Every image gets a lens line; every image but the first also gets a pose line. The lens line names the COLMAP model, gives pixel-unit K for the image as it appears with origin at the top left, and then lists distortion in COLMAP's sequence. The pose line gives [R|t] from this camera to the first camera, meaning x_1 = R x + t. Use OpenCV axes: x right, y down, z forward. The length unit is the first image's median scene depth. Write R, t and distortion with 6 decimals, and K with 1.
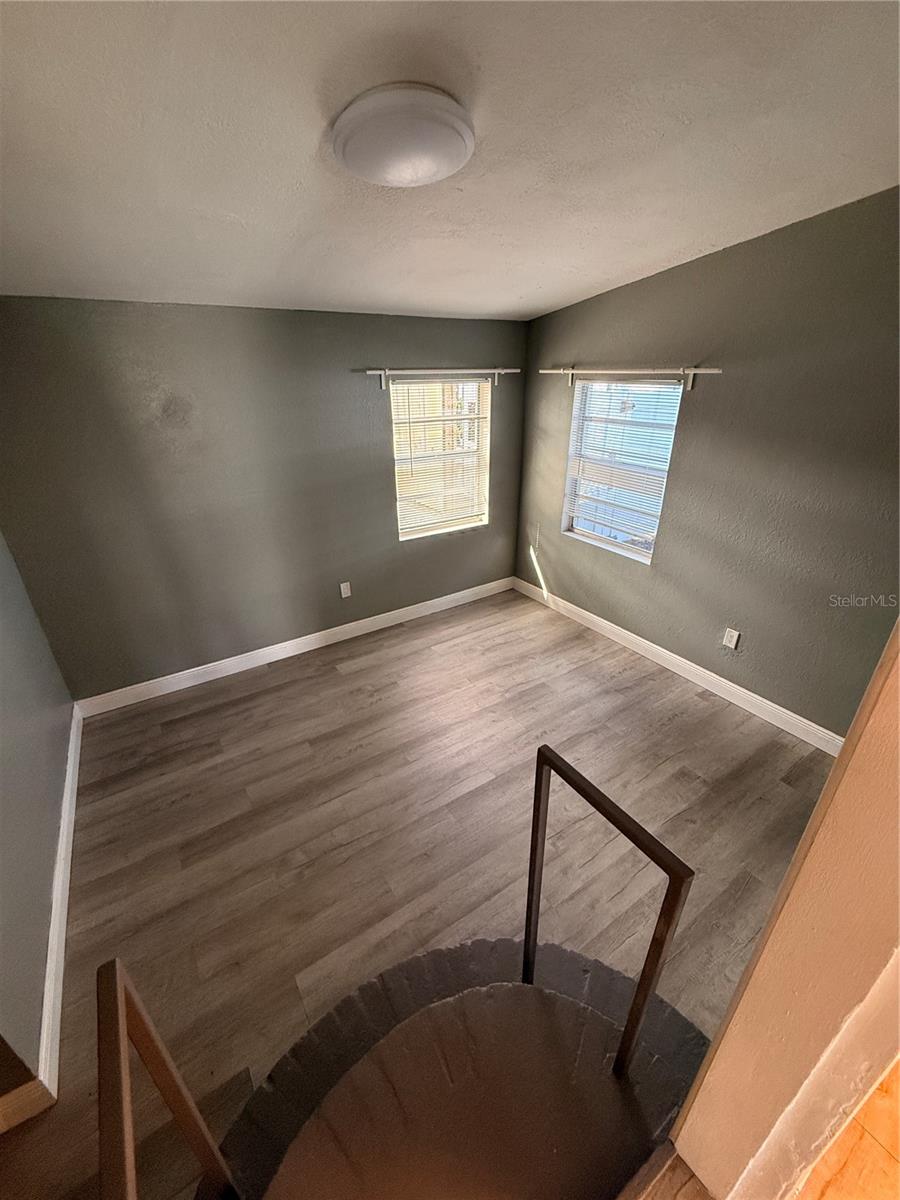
lens RADIAL K [[479.9, 0, 448.6], [0, 479.9, 597.7], [0, 0, 1]] dist [-0.000600, 0.000664]
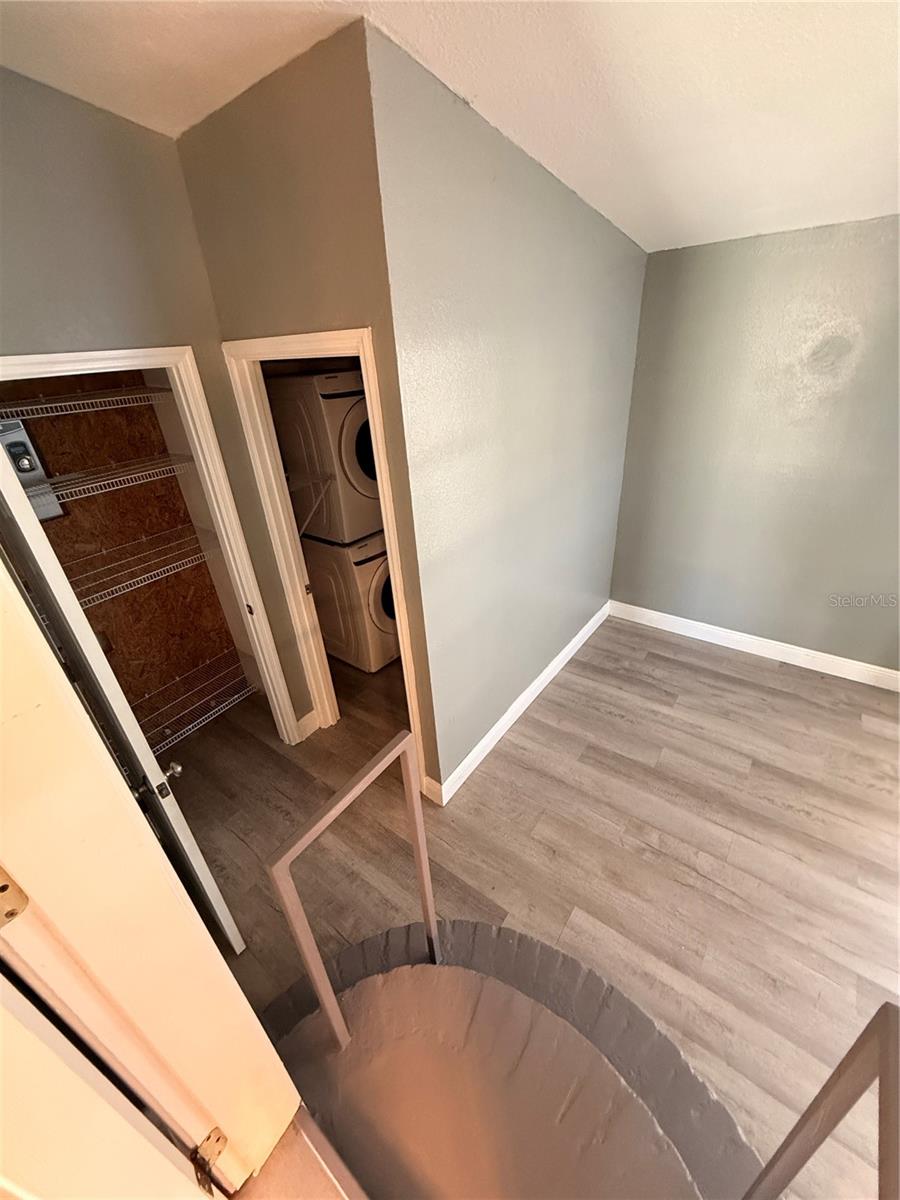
lens RADIAL K [[479.9, 0, 448.6], [0, 479.9, 597.7], [0, 0, 1]] dist [-0.000600, 0.000664]
pose [[0.341161, 0.436314, -0.832610, 0.119666], [-0.349251, 0.881180, 0.318661, -0.041599], [0.872716, 0.182075, 0.453008, 0.098459]]
